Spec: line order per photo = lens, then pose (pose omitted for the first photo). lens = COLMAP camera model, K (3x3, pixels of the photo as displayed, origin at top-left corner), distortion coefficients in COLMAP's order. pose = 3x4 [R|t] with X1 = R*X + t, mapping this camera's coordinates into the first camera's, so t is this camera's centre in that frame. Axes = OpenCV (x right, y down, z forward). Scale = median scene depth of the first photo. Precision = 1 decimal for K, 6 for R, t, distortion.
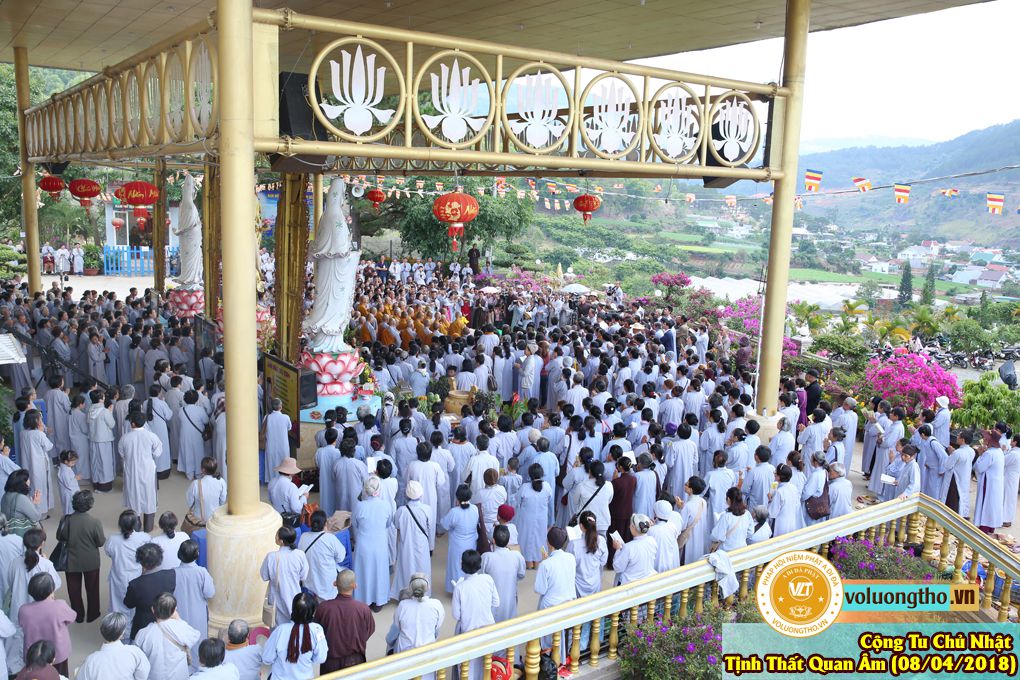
lens RADIAL K [[857.9, 0, 510.0], [0, 857.9, 340.0], [0, 0, 1]] dist [-0.006143, -0.009288]
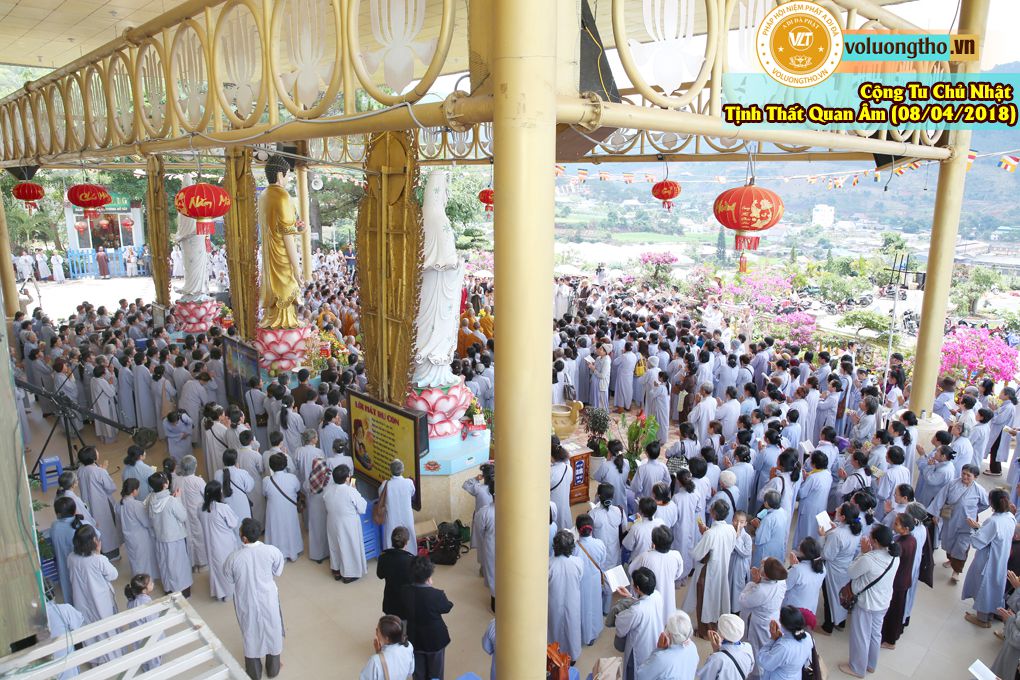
lens RADIAL K [[691.5, 0, 510.0], [0, 691.5, 340.0], [0, 0, 1]] dist [-0.053003, 0.007813]
pose [[0.985679, -0.069105, 0.153822, -0.183973], [0.059518, 0.996037, 0.066091, -0.052316], [-0.157780, -0.055989, 0.985886, 0.263077]]
